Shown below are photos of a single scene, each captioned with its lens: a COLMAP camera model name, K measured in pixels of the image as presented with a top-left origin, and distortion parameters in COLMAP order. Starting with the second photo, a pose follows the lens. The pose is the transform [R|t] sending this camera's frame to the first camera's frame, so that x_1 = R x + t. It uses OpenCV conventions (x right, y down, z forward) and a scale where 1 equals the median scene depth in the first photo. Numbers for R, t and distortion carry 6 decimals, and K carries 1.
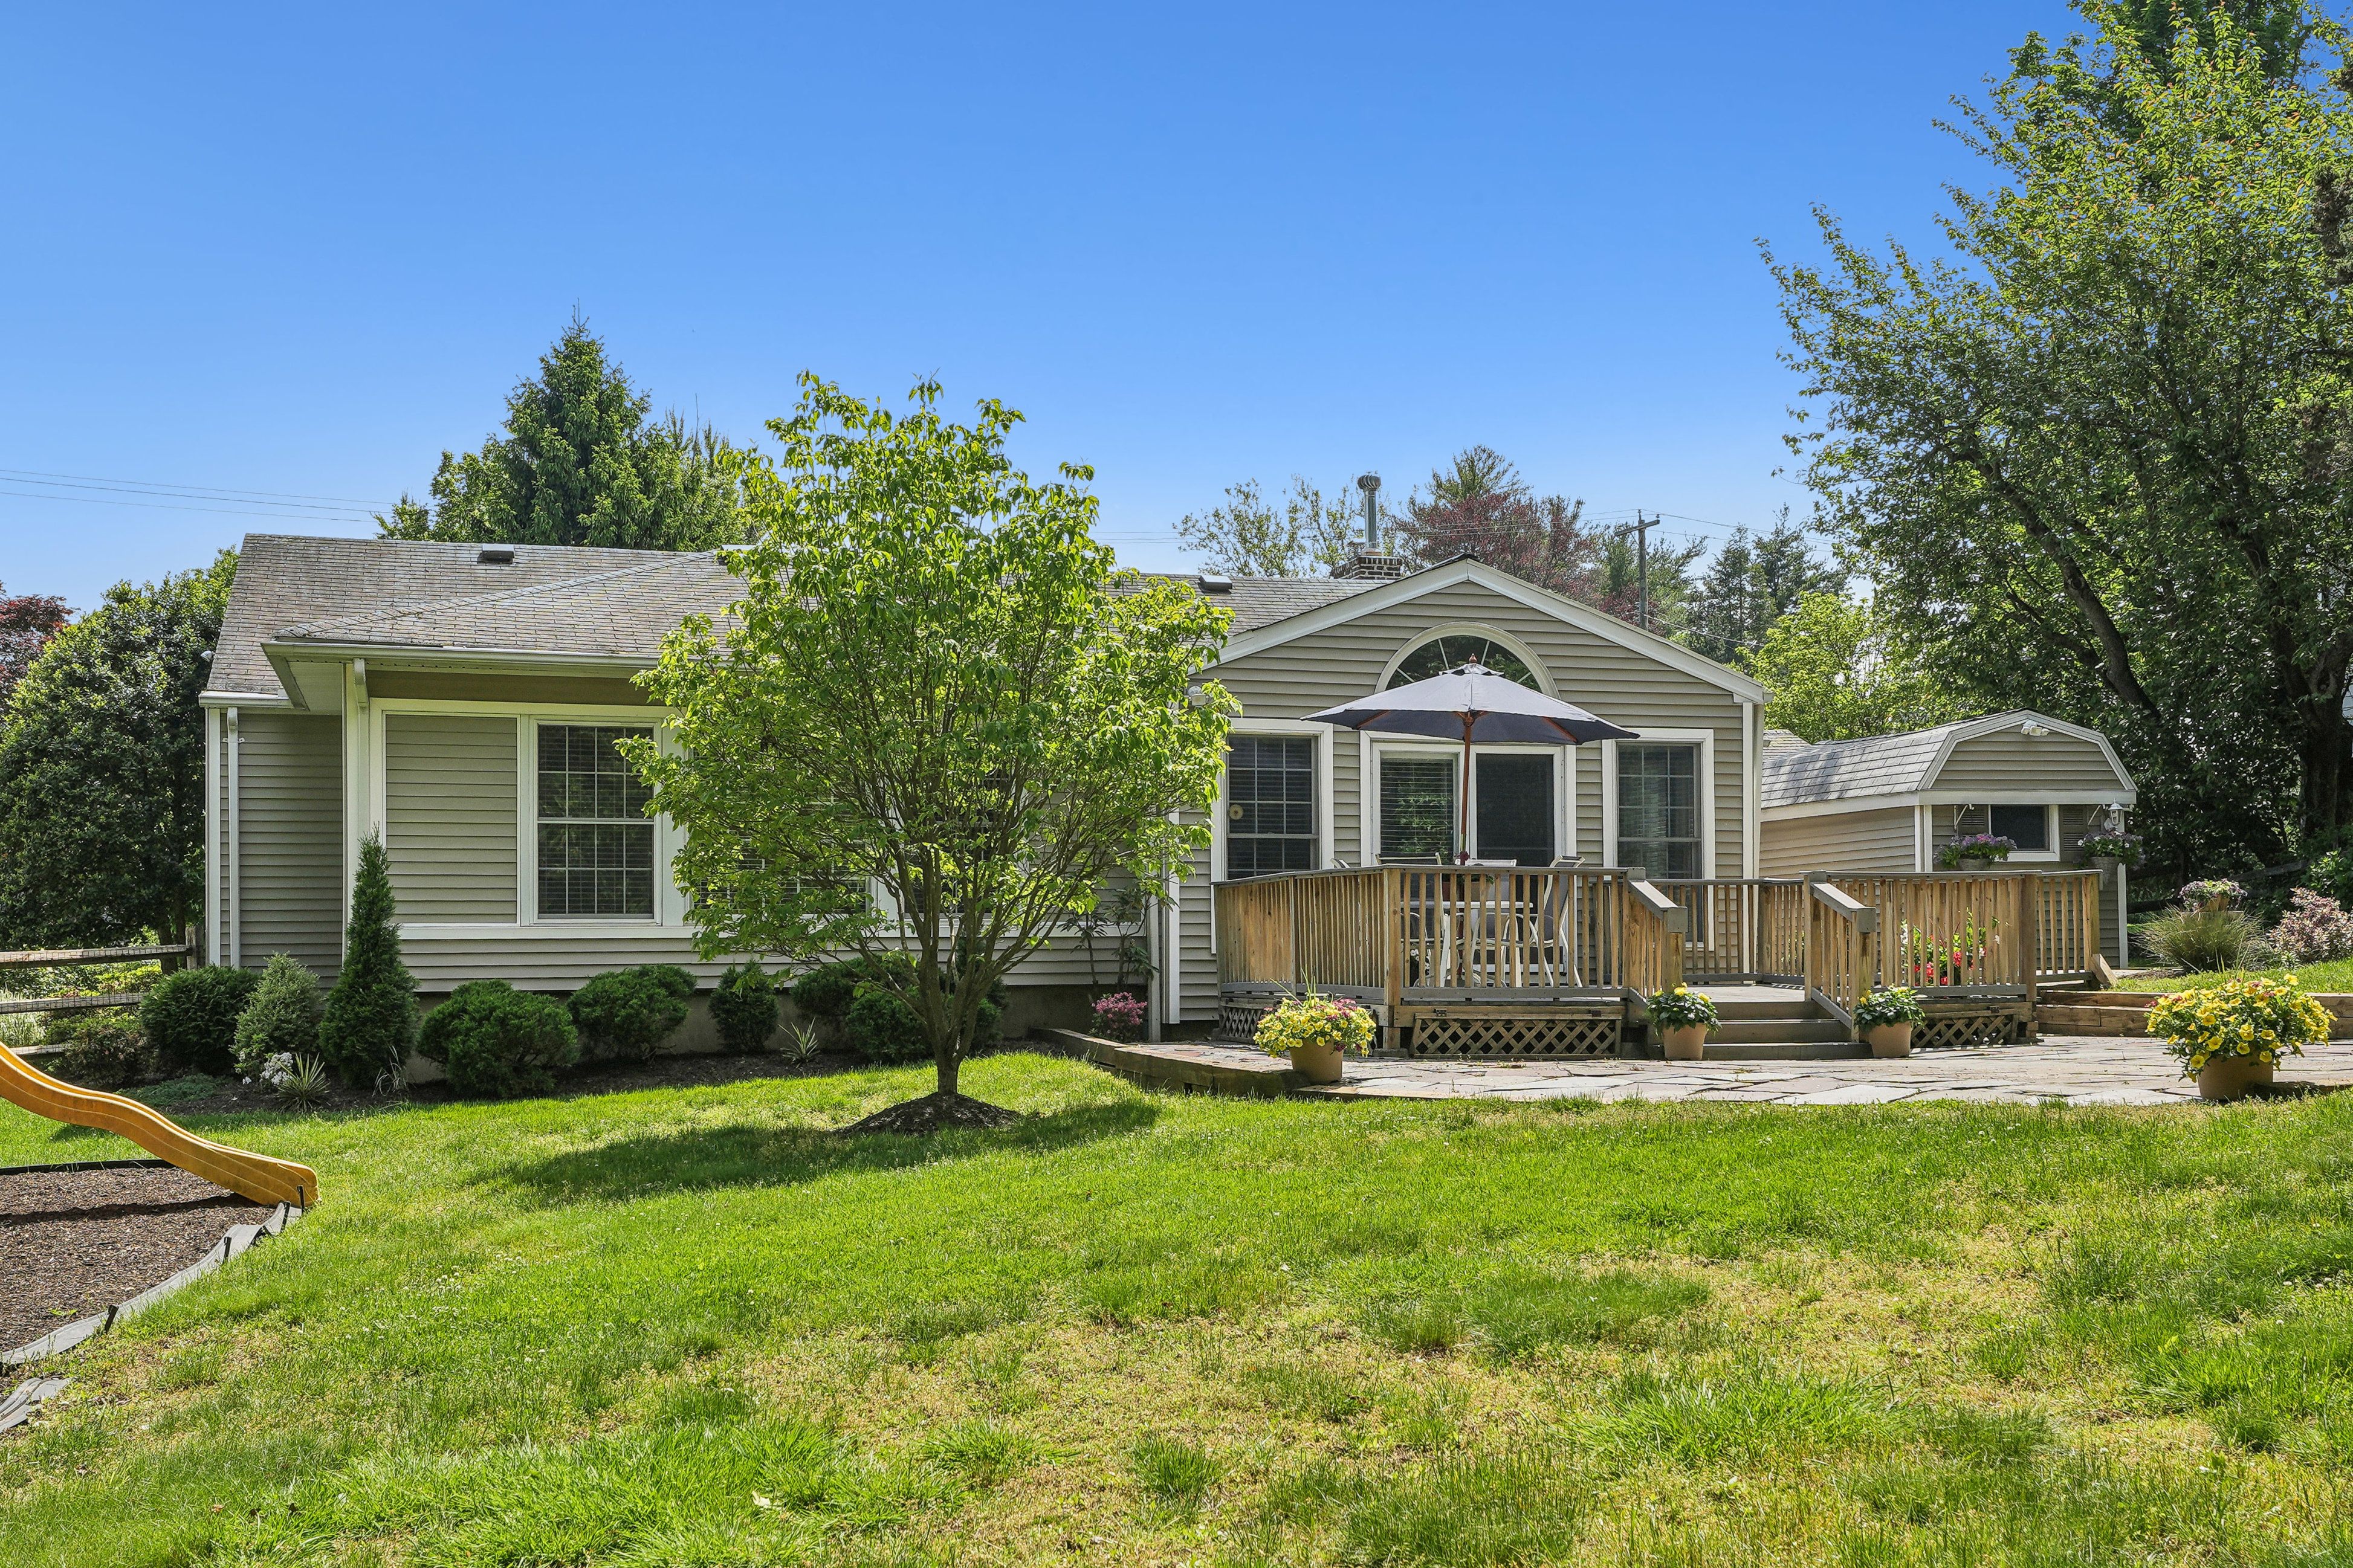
lens RADIAL K [[2340.6, 0, 1174.5], [0, 2340.6, 797.0], [0, 0, 1]] dist [0.014384, 0.000000]
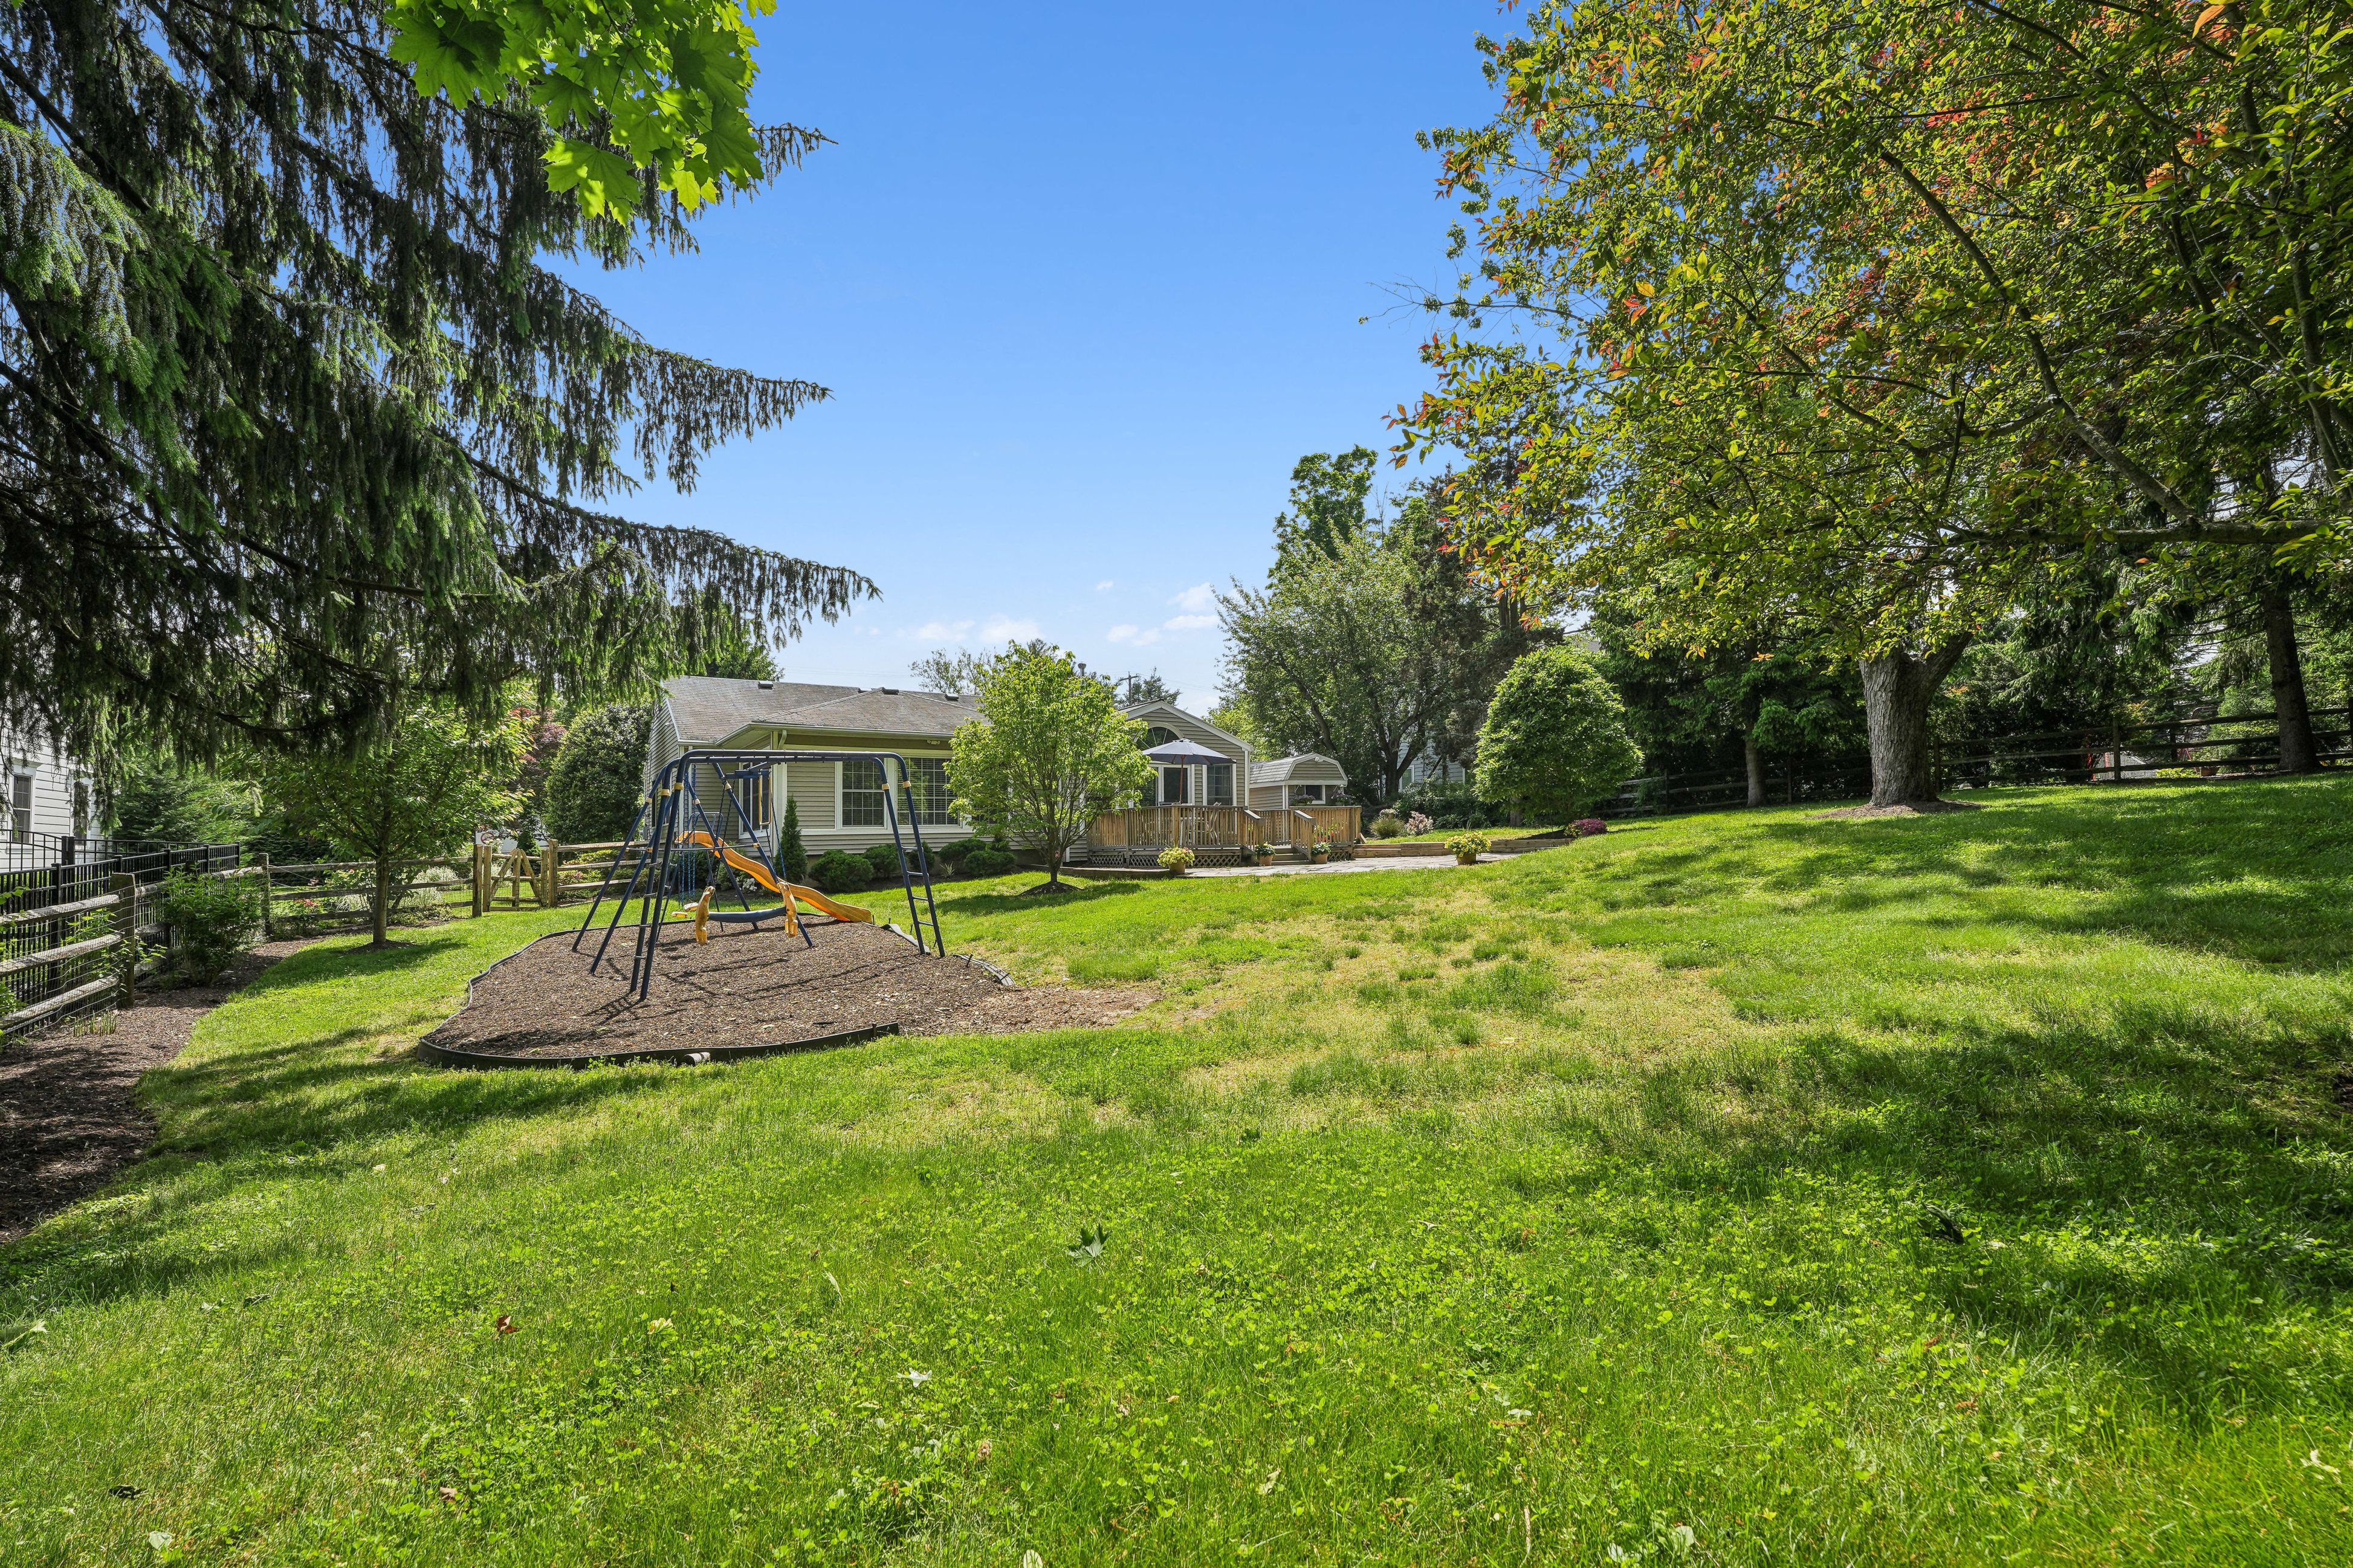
lens RADIAL K [[972.4, 0, 1180.5], [0, 972.4, 774.0], [0, 0, 1]] dist [-0.008115, 0.000276]
pose [[0.953320, 0.004872, 0.301923, -0.215976], [-0.003205, 0.999977, -0.006016, -0.003117], [-0.301946, 0.004767, 0.953313, -0.163805]]
